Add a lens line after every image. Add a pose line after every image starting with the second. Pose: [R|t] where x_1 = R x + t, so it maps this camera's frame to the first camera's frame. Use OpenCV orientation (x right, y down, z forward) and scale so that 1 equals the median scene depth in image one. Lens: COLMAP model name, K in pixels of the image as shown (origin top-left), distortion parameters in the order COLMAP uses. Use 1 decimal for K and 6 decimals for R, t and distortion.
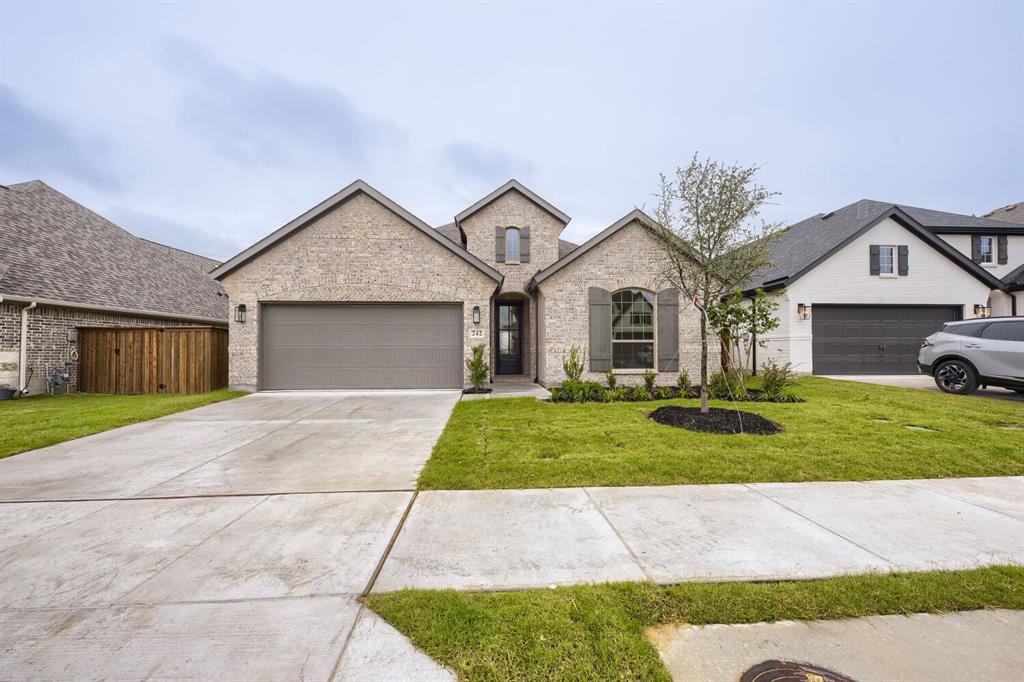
lens RADIAL K [[411.3, 0, 509.8], [0, 411.3, 341.8], [0, 0, 1]] dist [0.009153, -0.001337]
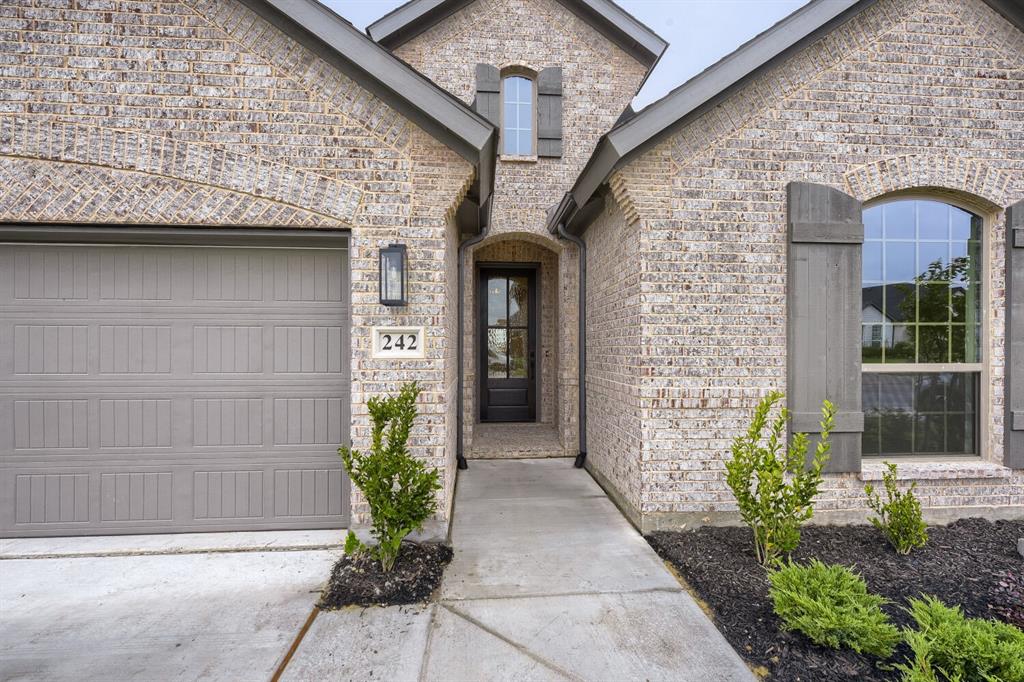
lens RADIAL K [[411.3, 0, 516.0], [0, 411.3, 342.1], [0, 0, 1]] dist [0.009153, -0.001337]
pose [[0.999589, 0.001434, 0.028616, -0.008554], [-0.001770, 0.999929, 0.011748, -0.023818], [-0.028598, -0.011794, 0.999521, 0.712302]]
